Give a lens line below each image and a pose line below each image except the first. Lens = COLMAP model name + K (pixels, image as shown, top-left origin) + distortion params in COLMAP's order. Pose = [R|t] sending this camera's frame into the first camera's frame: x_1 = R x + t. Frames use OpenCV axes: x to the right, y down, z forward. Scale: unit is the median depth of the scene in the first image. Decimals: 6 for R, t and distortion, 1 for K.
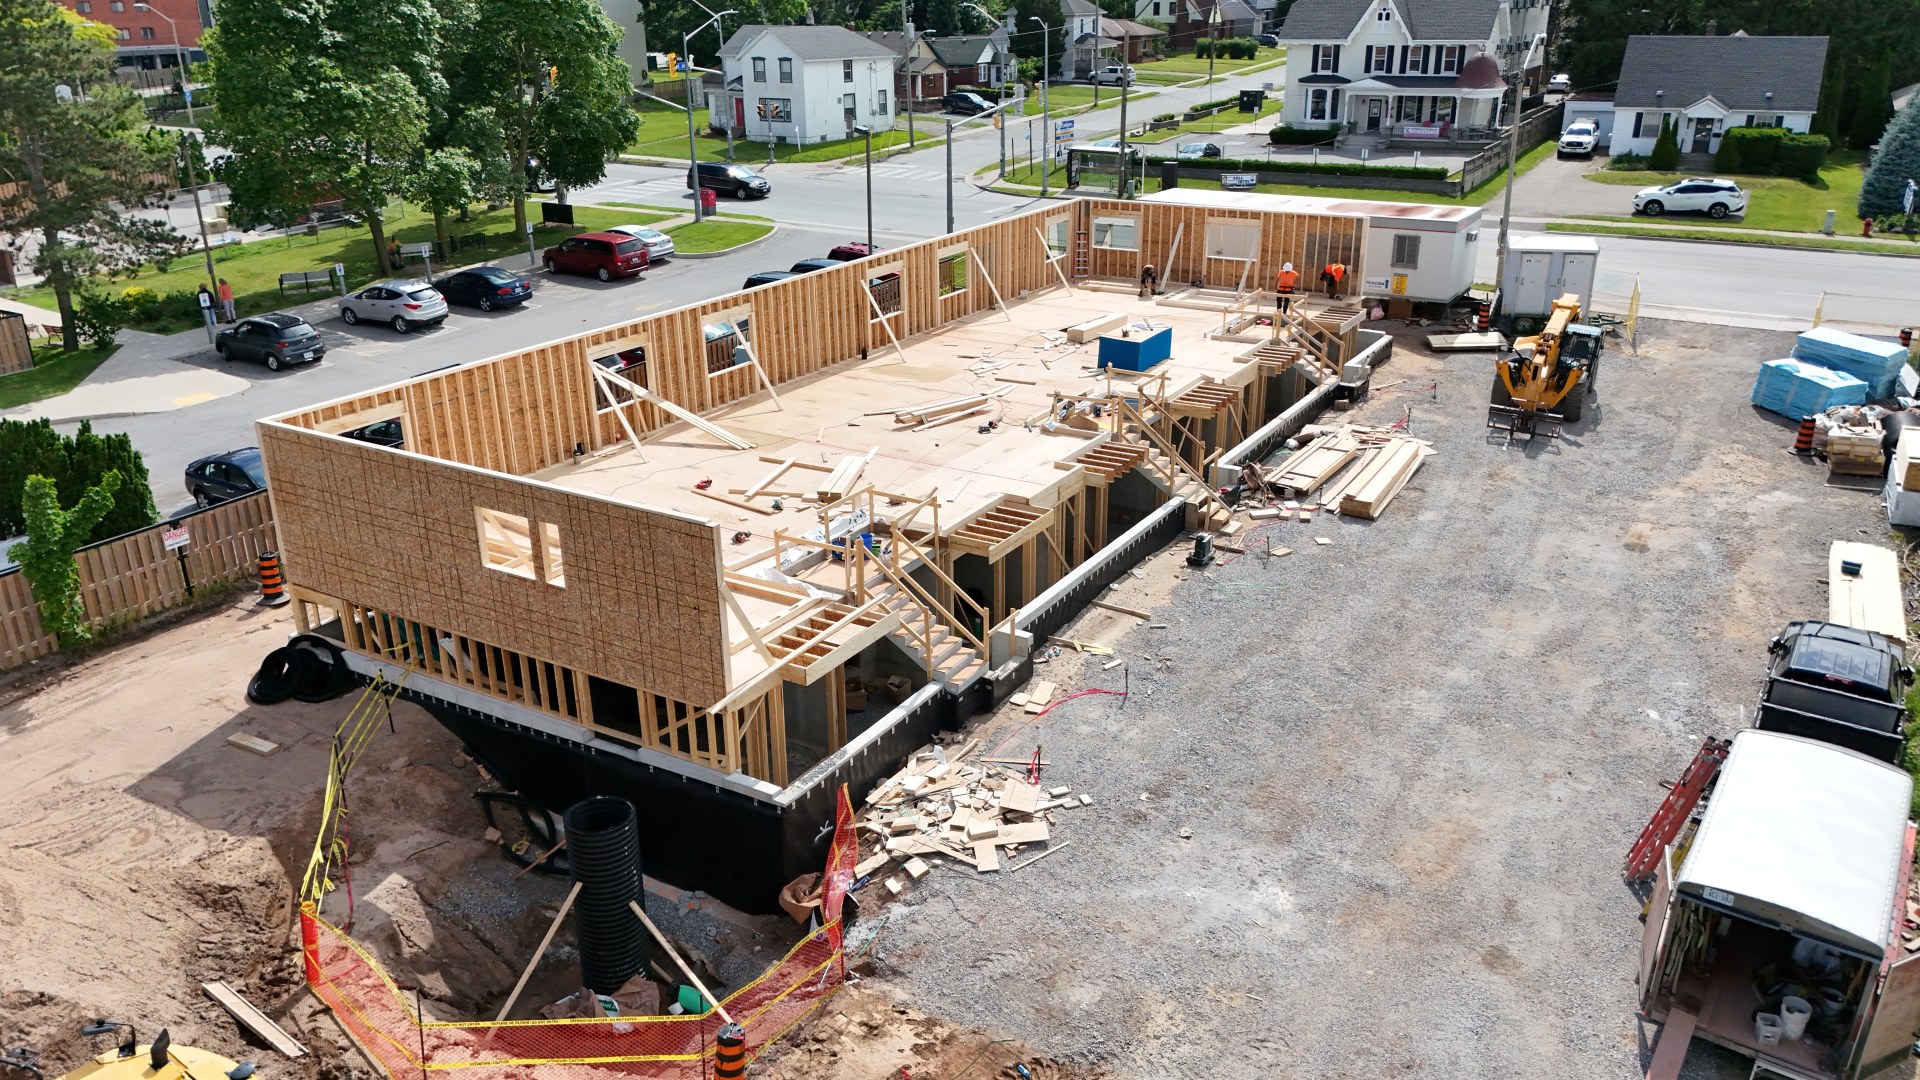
lens RADIAL K [[1449.0, 0, 960.0], [0, 1449.0, 540.0], [0, 0, 1]] dist [0.120948, -0.173307]
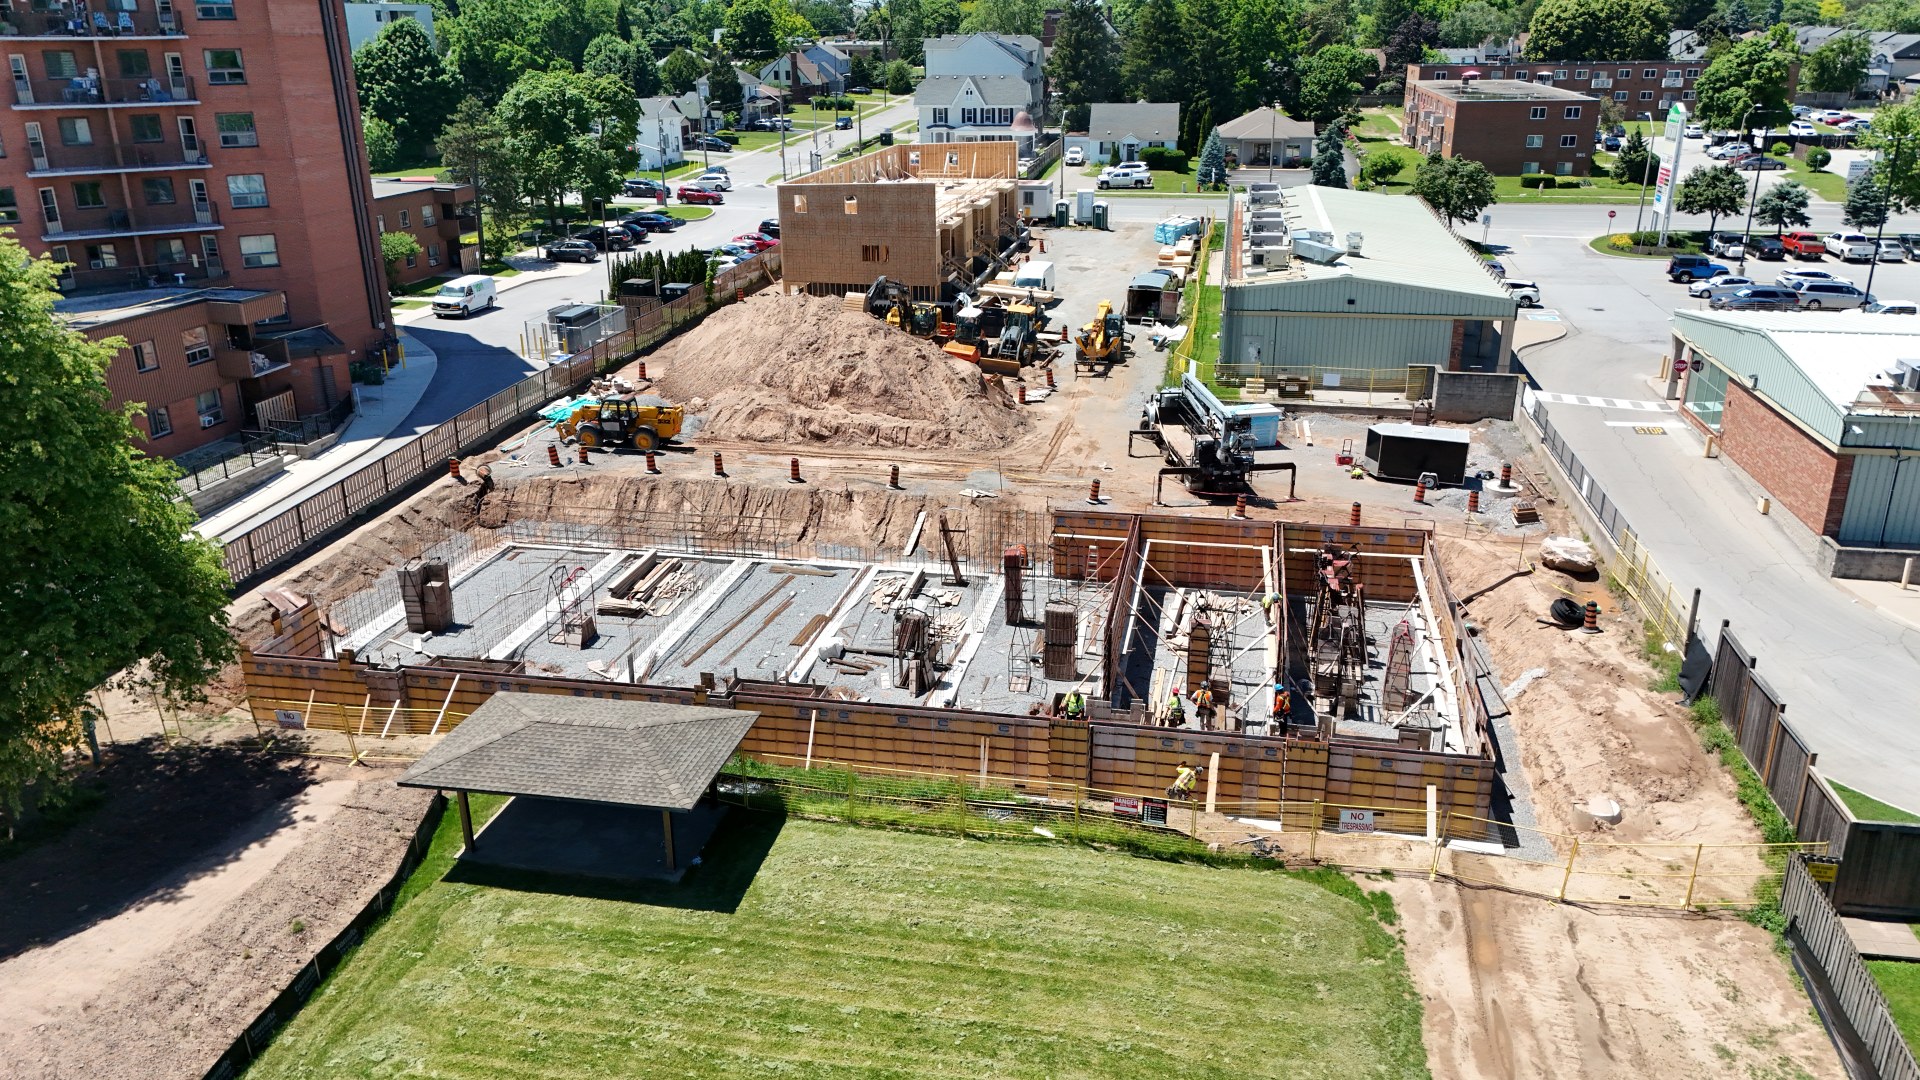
lens RADIAL K [[1449.0, 0, 960.0], [0, 1449.0, 540.0], [0, 0, 1]] dist [0.120948, -0.173307]
pose [[0.944377, -0.109352, 0.310152, -0.355396], [0.116566, 0.993171, -0.004762, 0.210778], [-0.307513, 0.040651, 0.950675, -0.722211]]
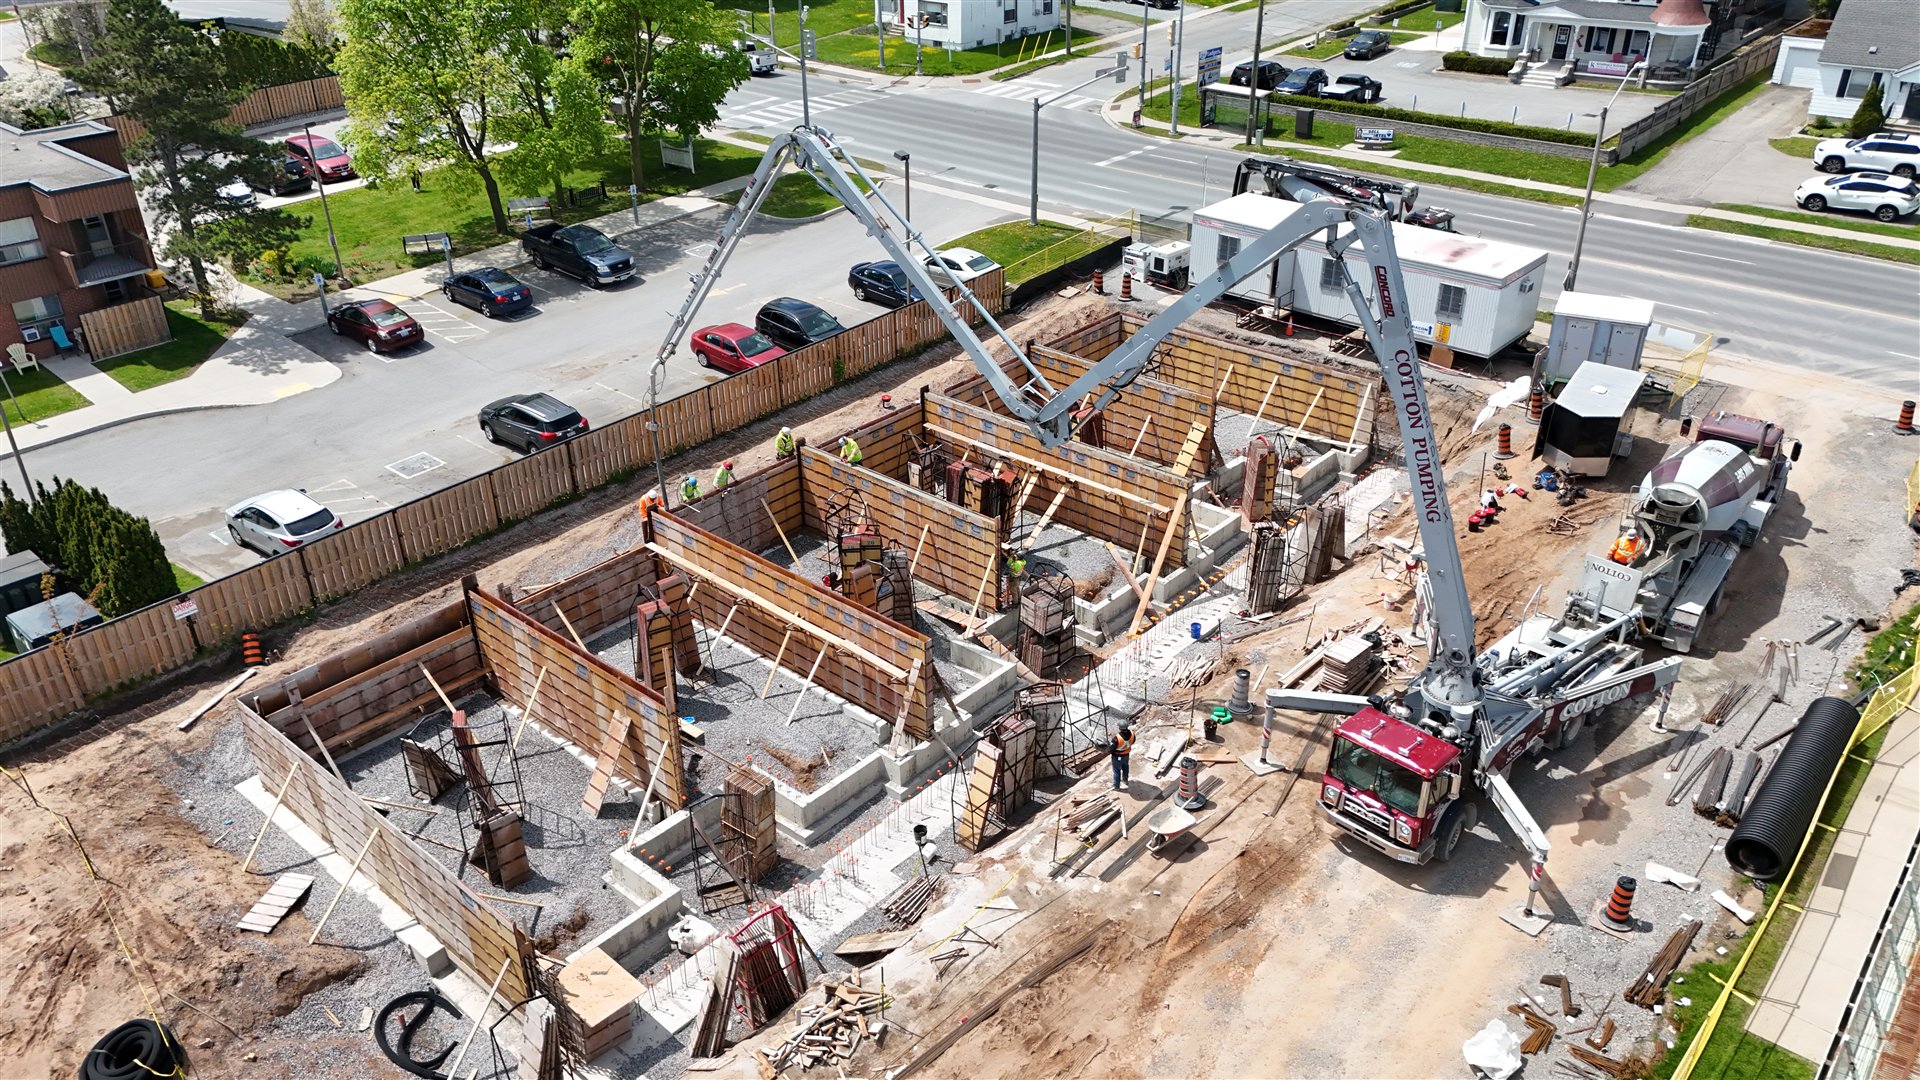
lens RADIAL K [[1449.0, 0, 960.0], [0, 1449.0, 540.0], [0, 0, 1]] dist [0.120948, -0.173307]
pose [[0.984093, 0.085371, -0.155795, 0.083056], [-0.064254, 0.988639, 0.135882, -0.084153], [0.165625, -0.123710, 0.978399, -0.011627]]
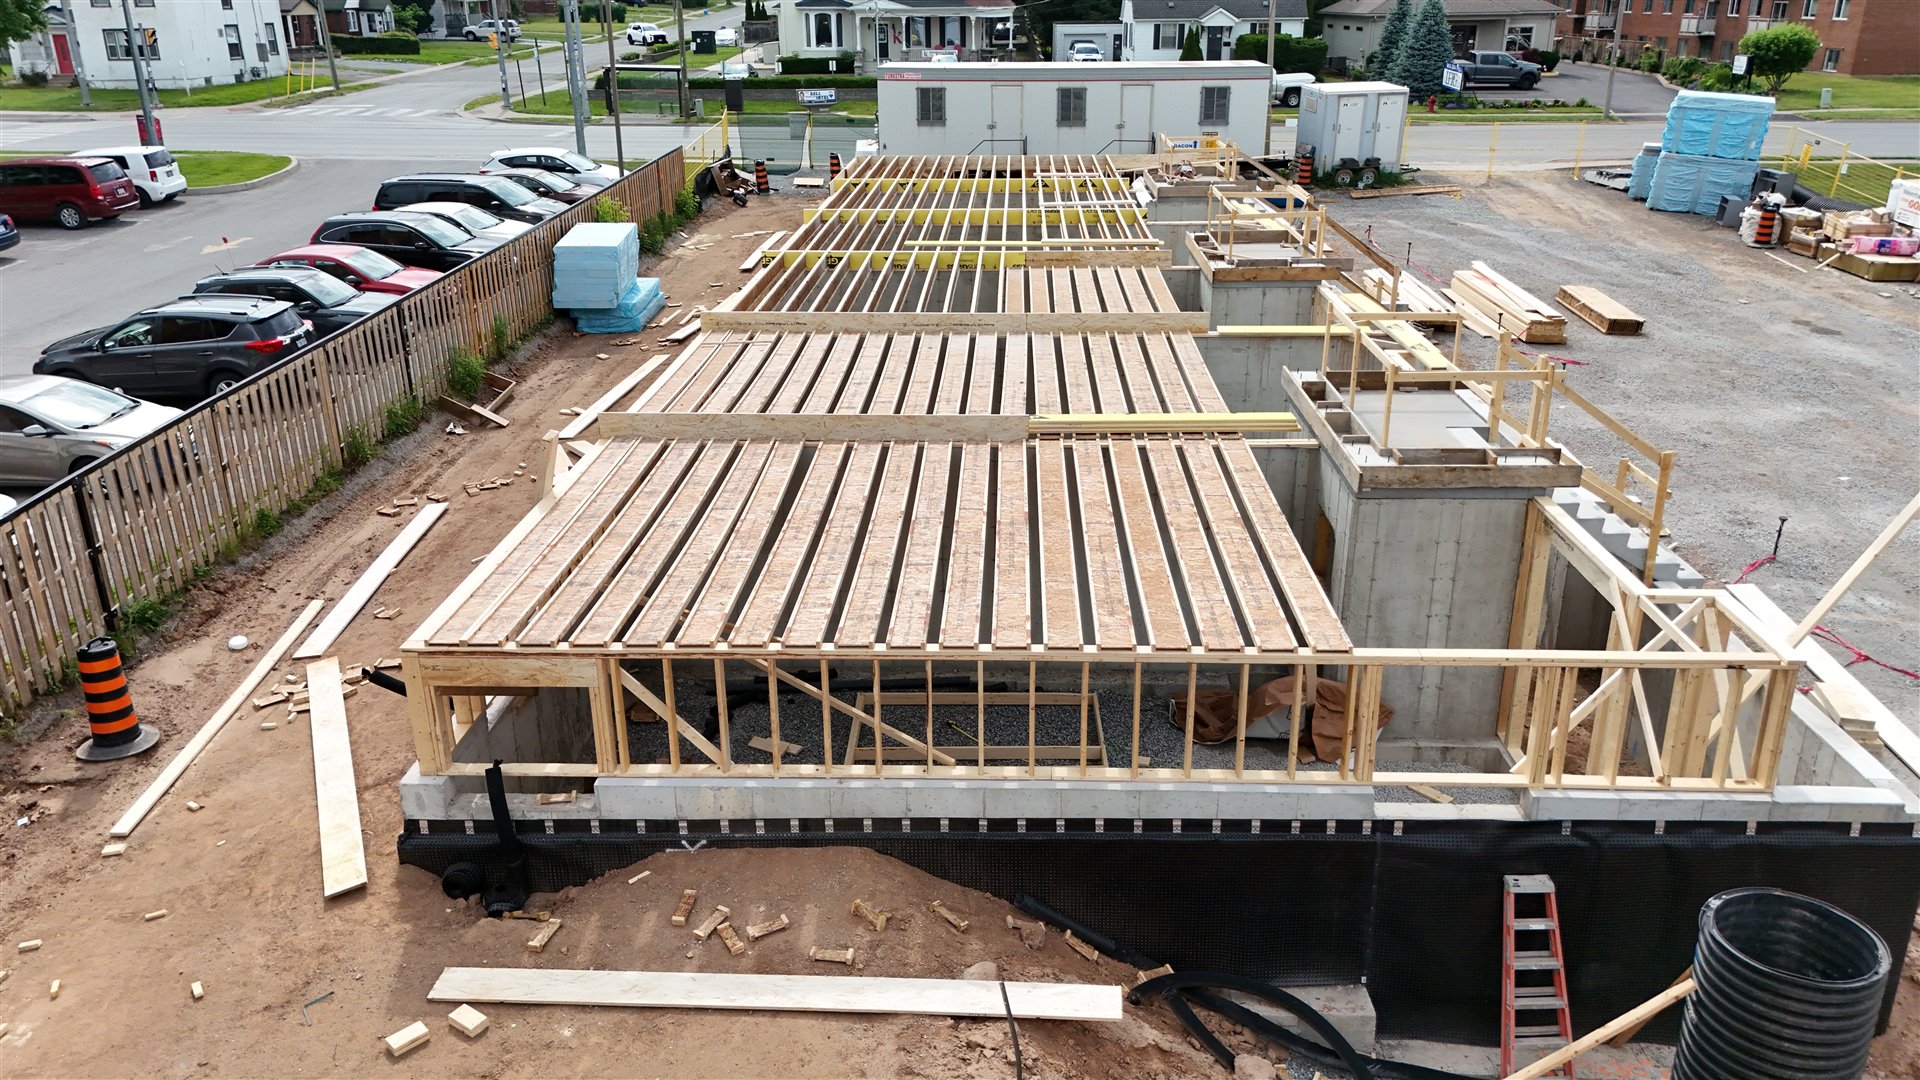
lens RADIAL K [[1458.7, 0, 960.0], [0, 1458.7, 540.0], [0, 0, 1]] dist [0.067190, -0.054989]
pose [[0.879769, -0.165054, 0.445830, -0.144891], [0.169716, 0.985043, 0.029774, 0.003357], [-0.444076, 0.049471, 0.894622, 0.163657]]
